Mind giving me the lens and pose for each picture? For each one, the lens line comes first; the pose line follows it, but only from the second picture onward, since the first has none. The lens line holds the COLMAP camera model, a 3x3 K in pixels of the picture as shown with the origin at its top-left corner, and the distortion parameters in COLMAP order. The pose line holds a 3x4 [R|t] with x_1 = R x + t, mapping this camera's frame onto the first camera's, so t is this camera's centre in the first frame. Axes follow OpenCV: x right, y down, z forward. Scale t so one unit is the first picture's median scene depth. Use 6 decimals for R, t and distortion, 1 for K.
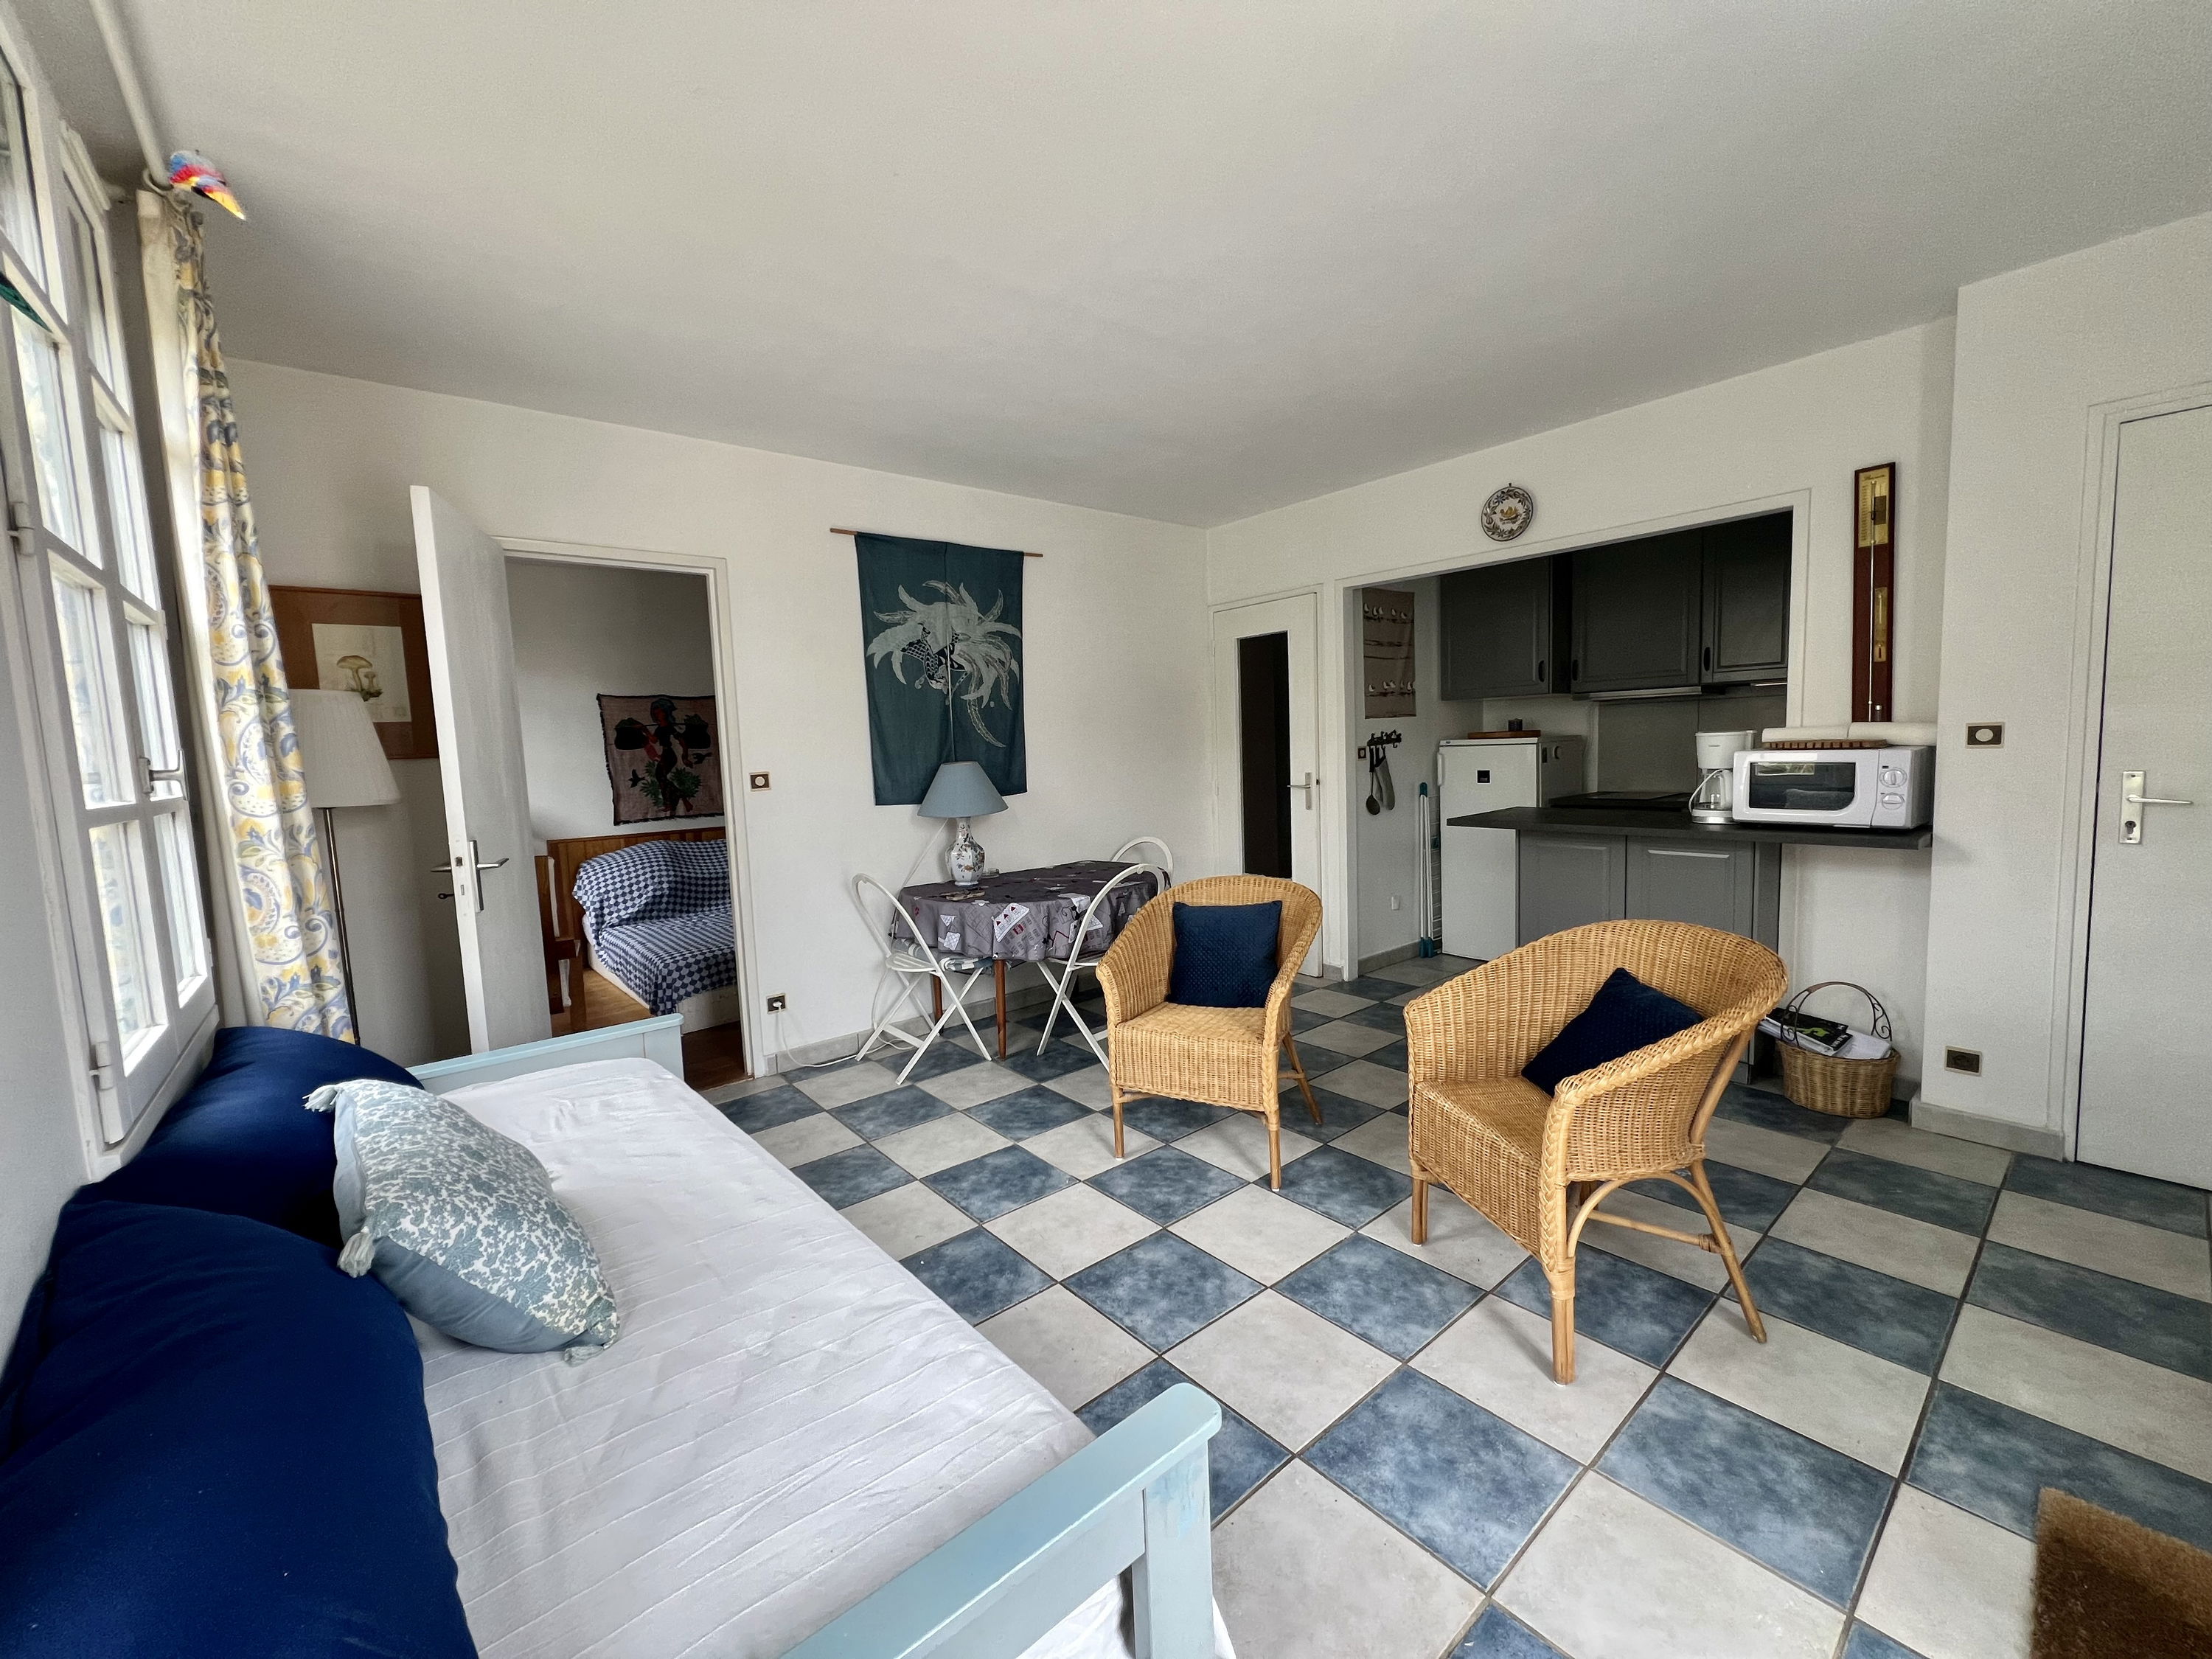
lens RADIAL K [[882.4, 0, 1094.6], [0, 882.4, 826.1], [0, 0, 1]] dist [-0.003024, -0.000546]
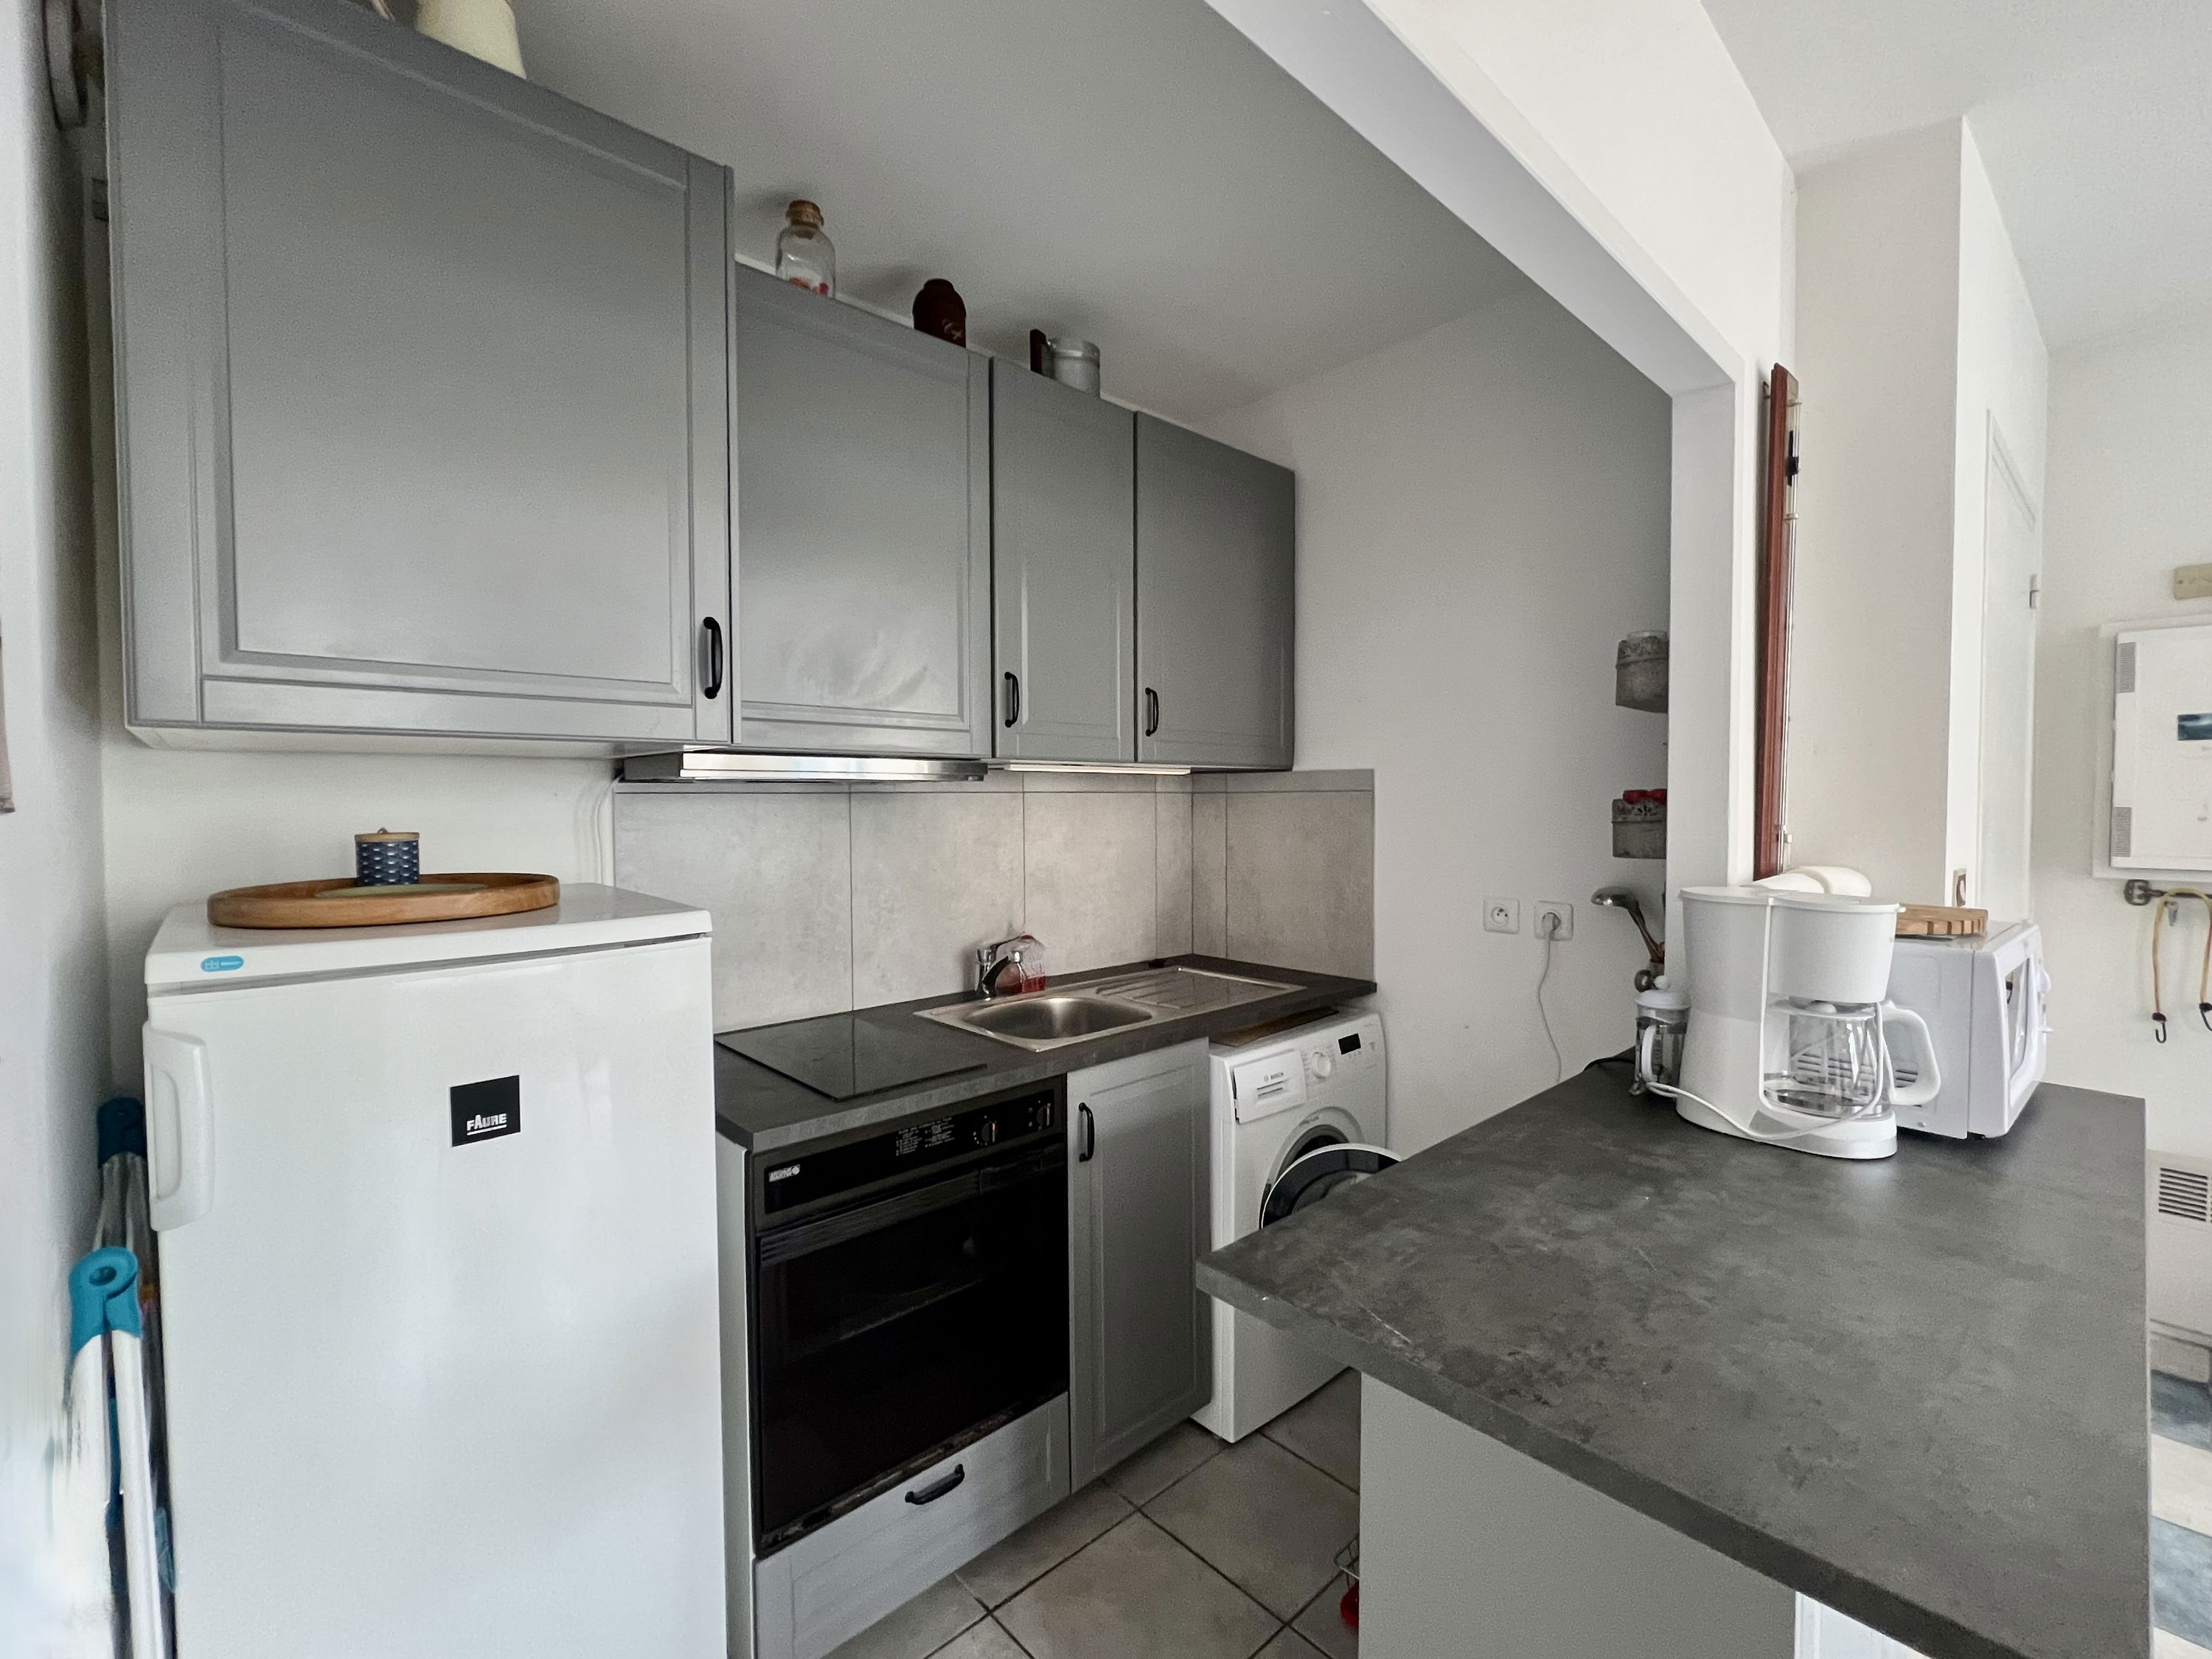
lens RADIAL K [[972.0, 0, 1102.1], [0, 972.0, 826.3], [0, 0, 1]] dist [0.002264, -0.000880]
pose [[-0.049828, 0.007210, 0.998732, 0.233041], [0.097905, 0.995193, -0.002300, -0.123707], [-0.993948, 0.097666, -0.050294, 0.982068]]
